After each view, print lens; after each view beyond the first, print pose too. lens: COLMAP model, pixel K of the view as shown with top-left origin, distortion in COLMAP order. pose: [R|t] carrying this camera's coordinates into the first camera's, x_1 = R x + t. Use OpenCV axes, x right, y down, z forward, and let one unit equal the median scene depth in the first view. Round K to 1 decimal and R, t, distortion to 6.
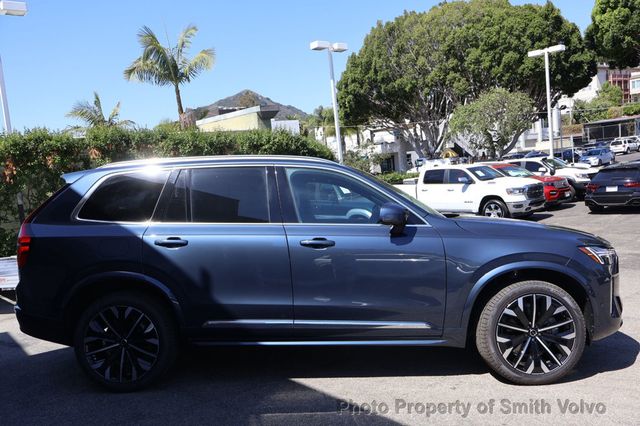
lens RADIAL K [[538.6, 0, 320.4], [0, 538.6, 214.0], [0, 0, 1]] dist [-0.006796, 0.017073]
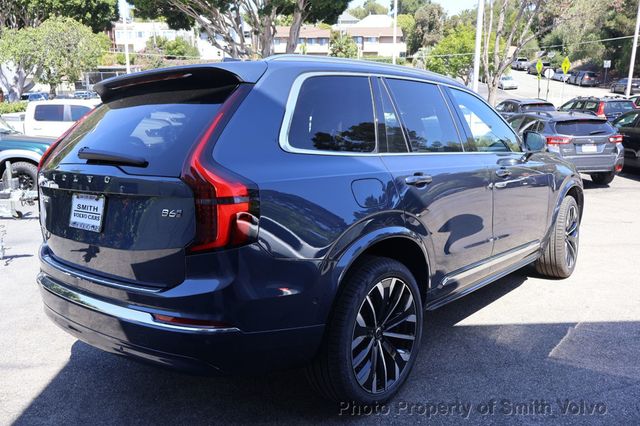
lens RADIAL K [[538.6, 0, 320.3], [0, 538.6, 211.0], [0, 0, 1]] dist [-0.006796, 0.017073]
pose [[0.608391, -0.092805, 0.788193, -0.925274], [0.018324, 0.994517, 0.102954, 0.019839], [-0.793426, -0.048194, 0.606756, 0.668416]]
